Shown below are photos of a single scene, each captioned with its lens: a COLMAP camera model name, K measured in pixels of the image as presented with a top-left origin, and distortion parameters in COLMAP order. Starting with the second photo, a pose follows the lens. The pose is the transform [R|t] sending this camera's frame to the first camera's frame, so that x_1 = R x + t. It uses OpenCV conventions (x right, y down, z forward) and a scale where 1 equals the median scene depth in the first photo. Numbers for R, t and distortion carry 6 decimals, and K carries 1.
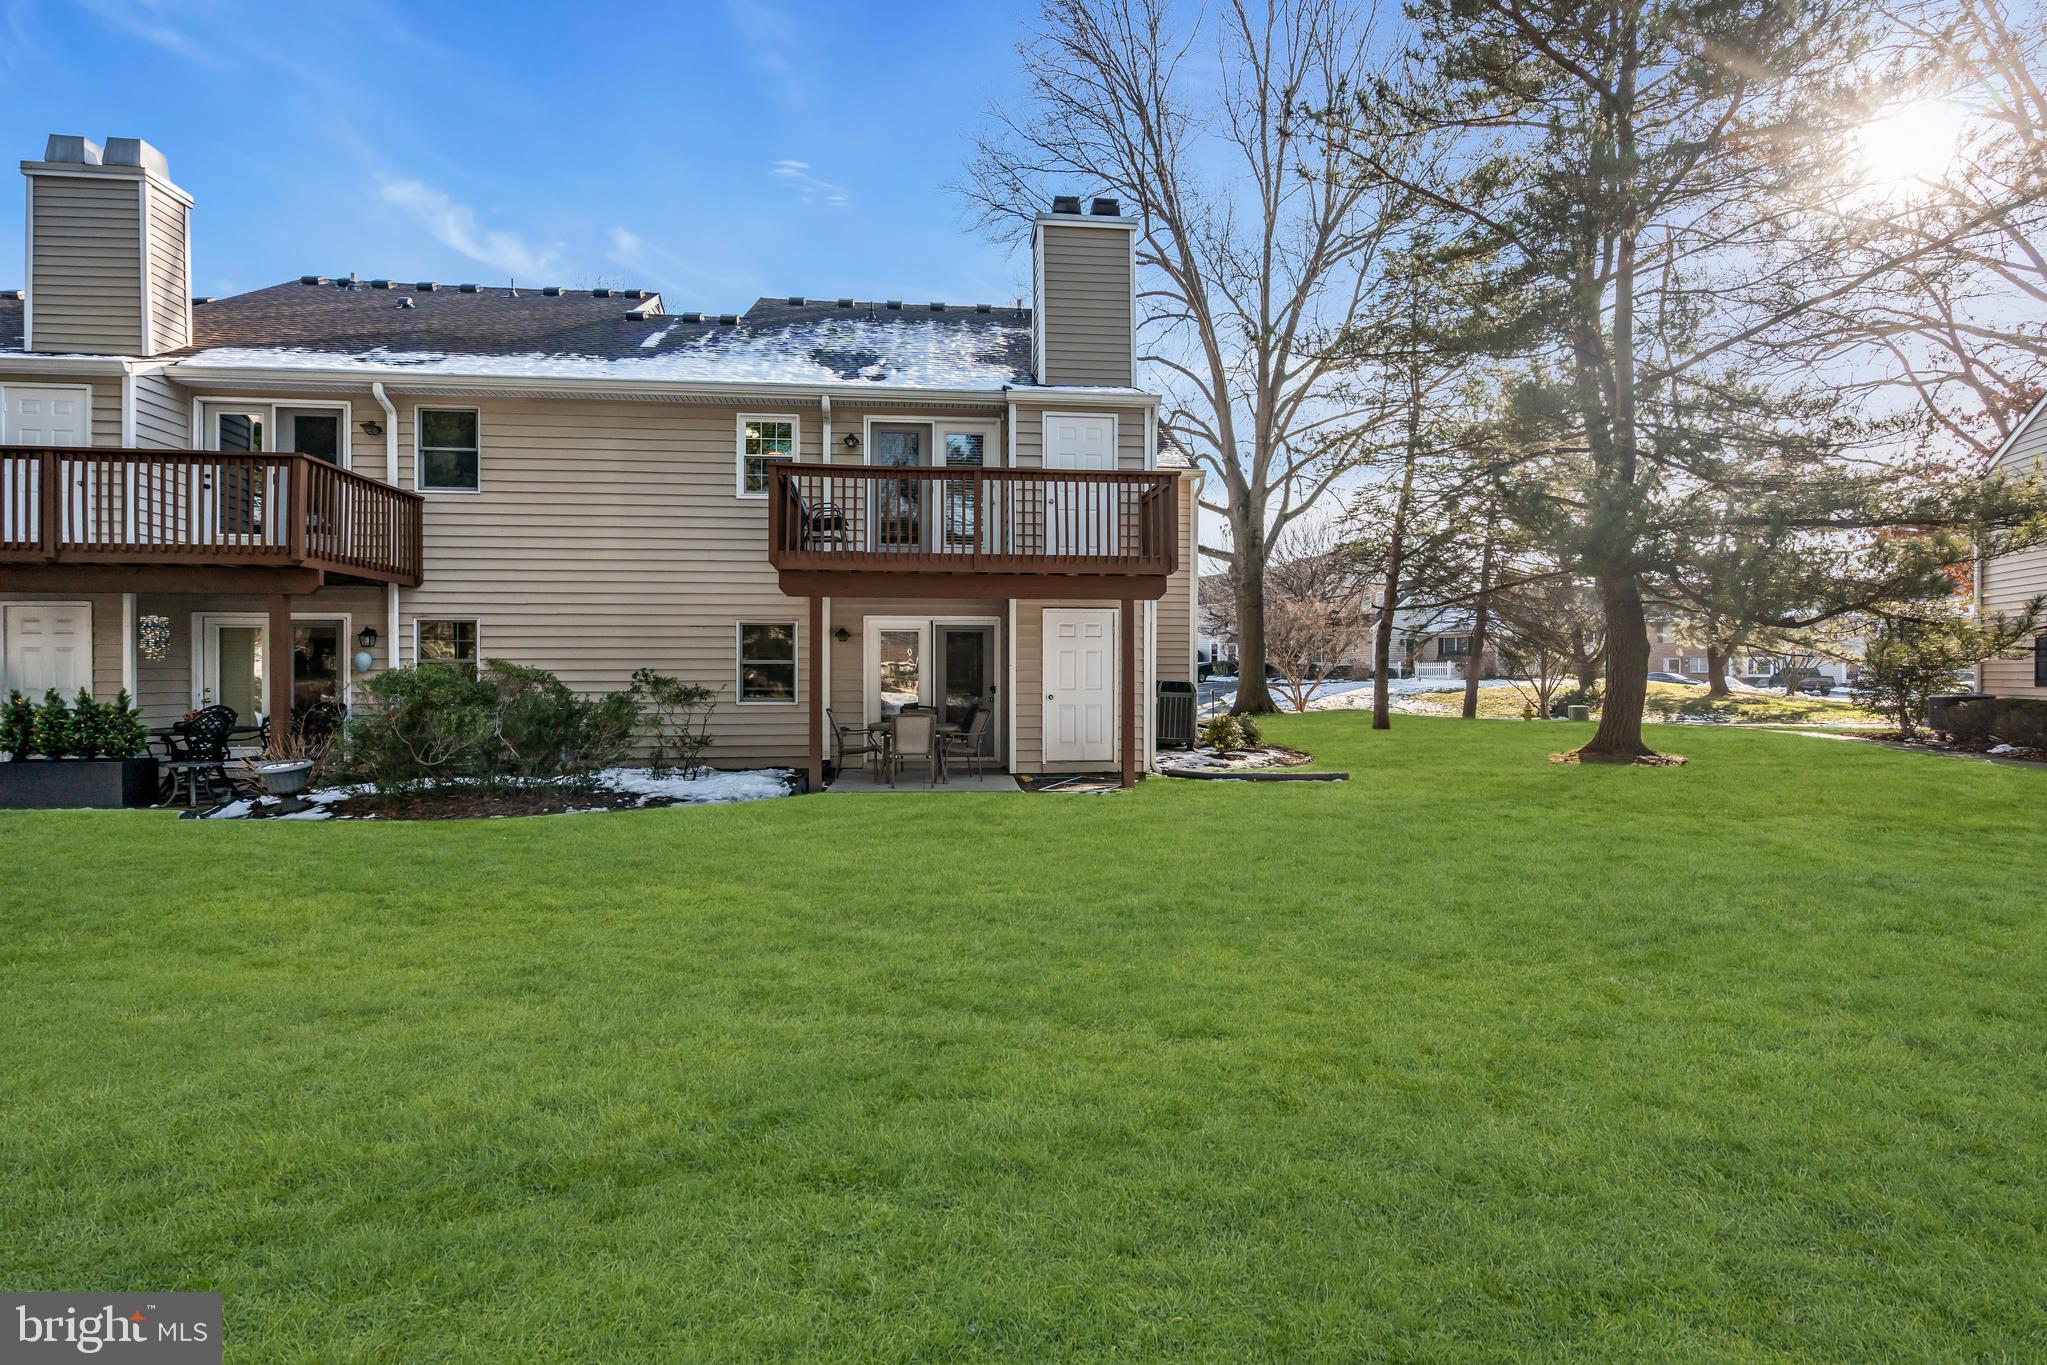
lens RADIAL K [[917.0, 0, 1023.9], [0, 917.0, 674.6], [0, 0, 1]] dist [-0.004284, 0.000650]
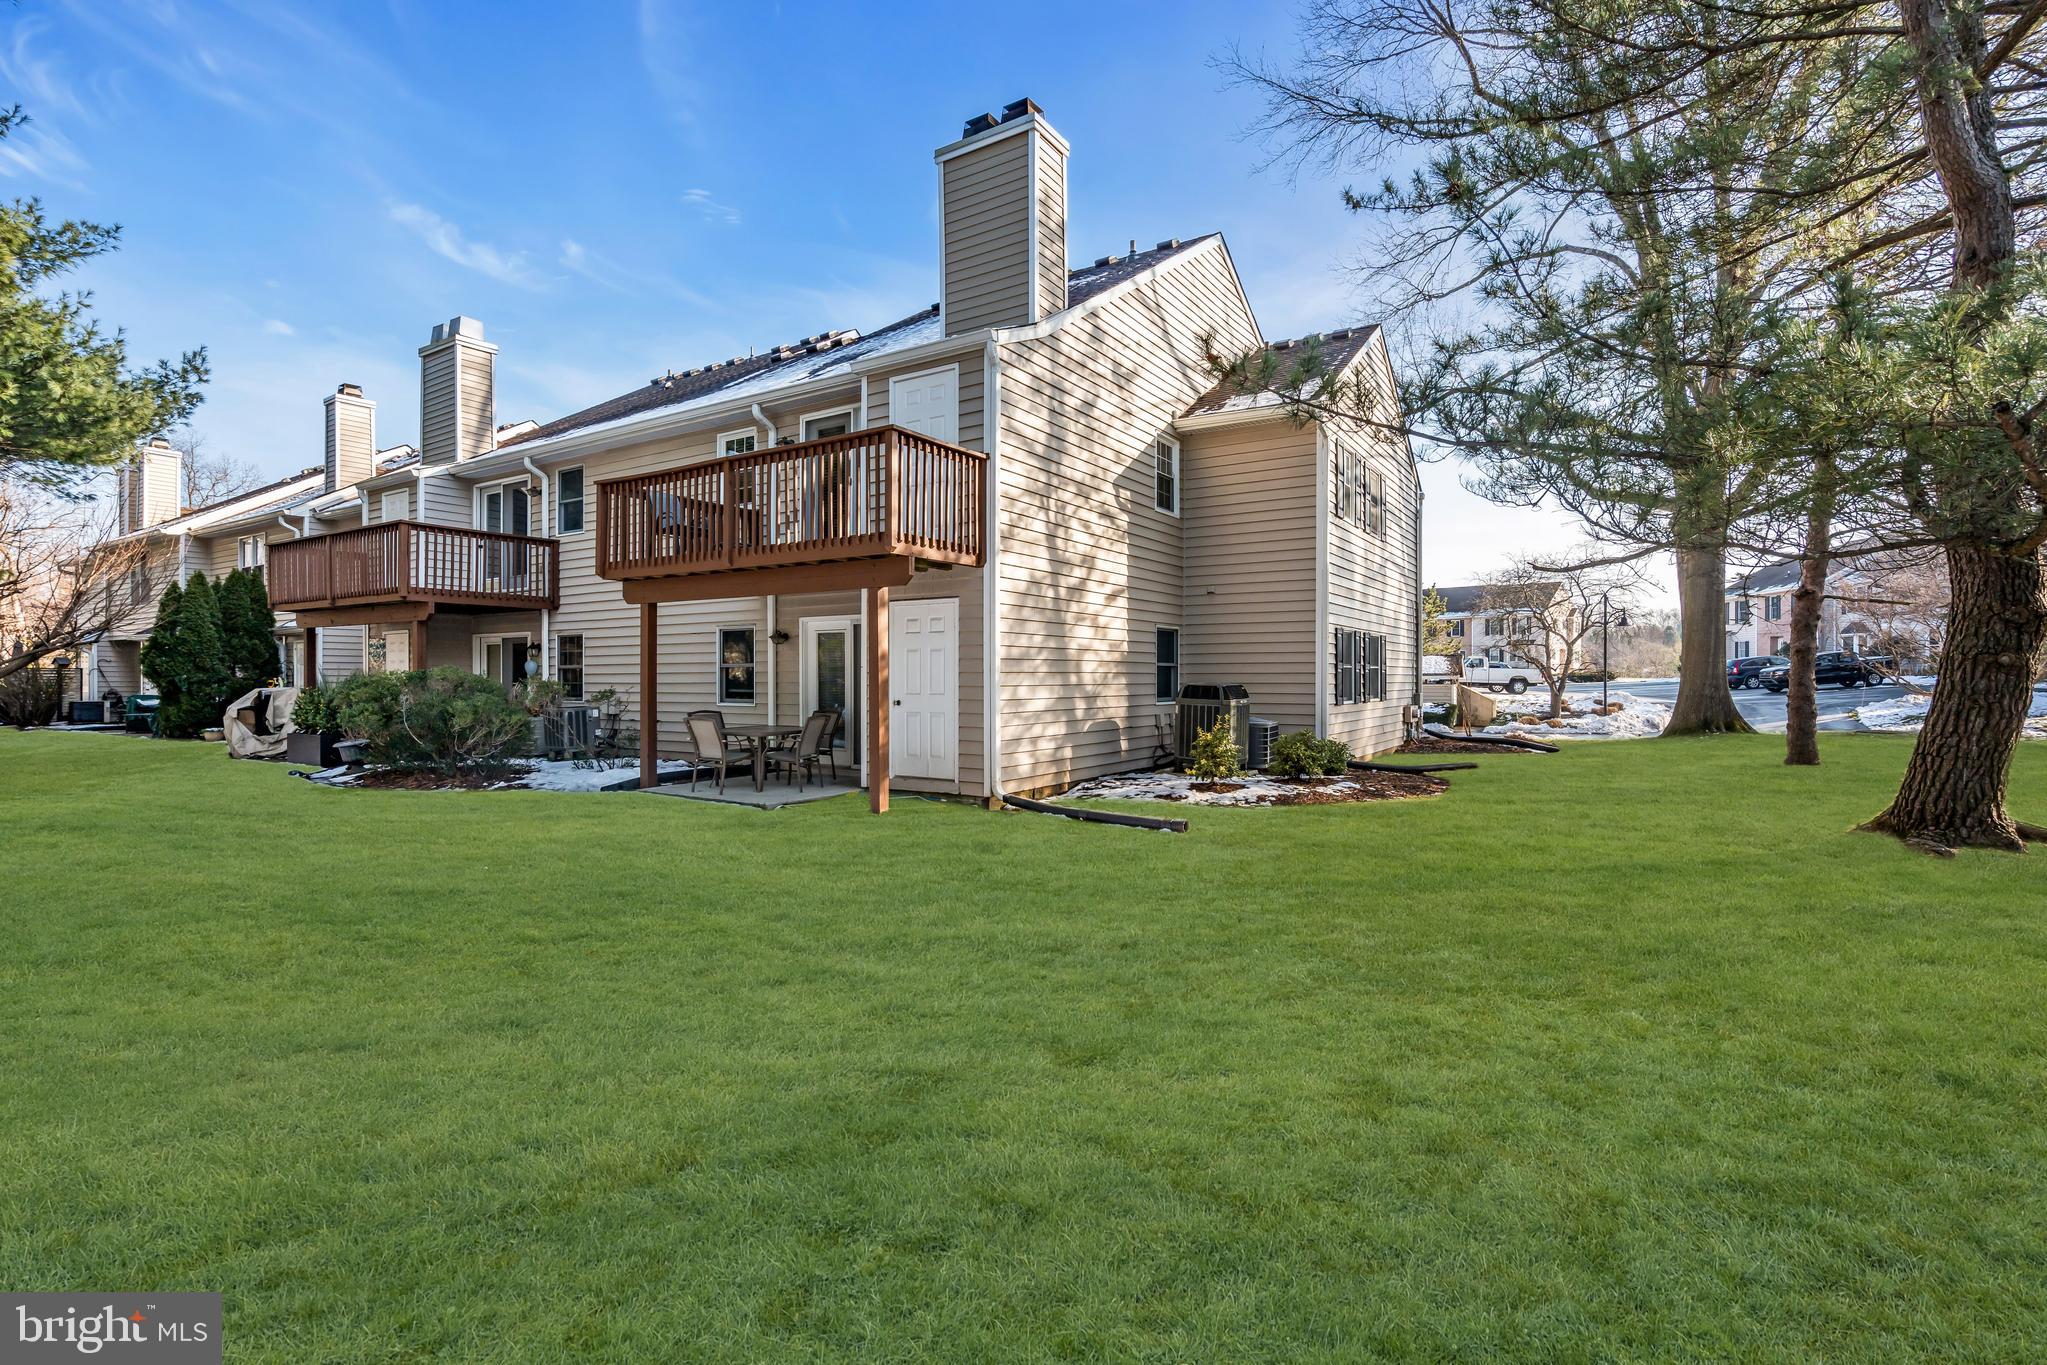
lens RADIAL K [[917.0, 0, 1023.9], [0, 917.0, 674.6], [0, 0, 1]] dist [-0.004284, 0.000650]
pose [[0.795121, -0.003020, -0.606444, 0.648904], [0.002559, 0.999995, -0.001625, -0.000607], [0.606446, -0.000260, 0.795125, 0.374788]]
